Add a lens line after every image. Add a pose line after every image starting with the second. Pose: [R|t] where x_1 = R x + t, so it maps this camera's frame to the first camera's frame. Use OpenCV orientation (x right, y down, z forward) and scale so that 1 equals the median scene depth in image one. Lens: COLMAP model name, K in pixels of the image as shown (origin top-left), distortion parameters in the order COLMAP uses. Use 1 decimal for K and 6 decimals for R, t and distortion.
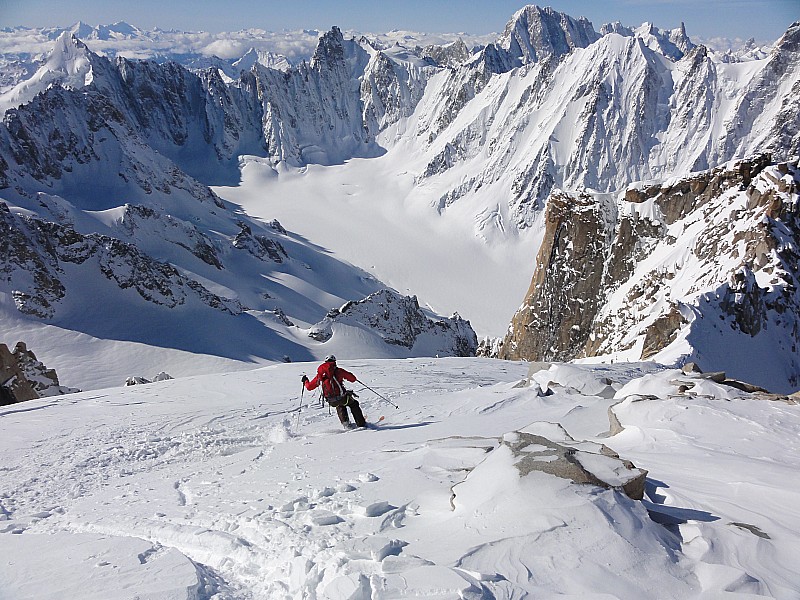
lens RADIAL K [[565.3, 0, 401.4], [0, 565.3, 299.3], [0, 0, 1]] dist [-0.007548, 0.009530]
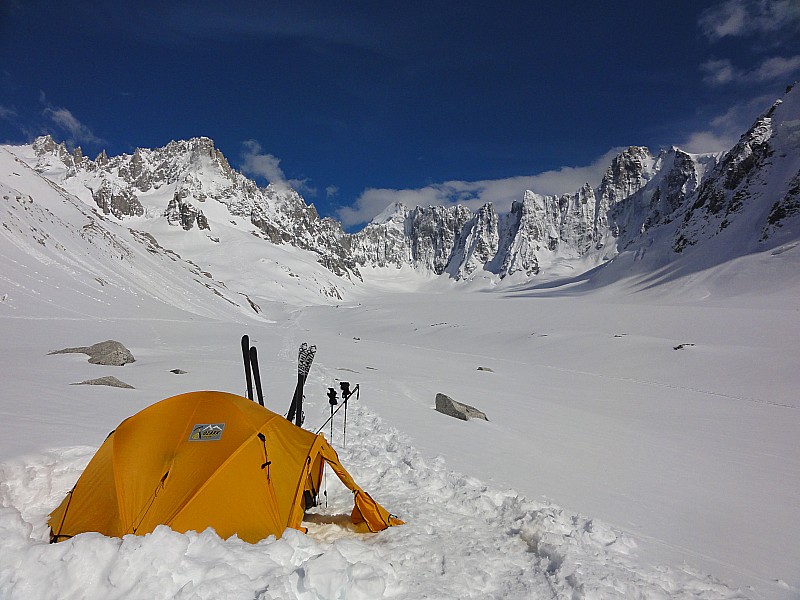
lens RADIAL K [[565.3, 0, 400.3], [0, 565.3, 300.0], [0, 0, 1]] dist [-0.007548, 0.009530]
pose [[0.576388, -0.085198, -0.812722, 0.668716], [-0.332519, 0.884036, -0.328499, 0.205560], [0.746463, 0.459589, 0.481218, 0.899180]]
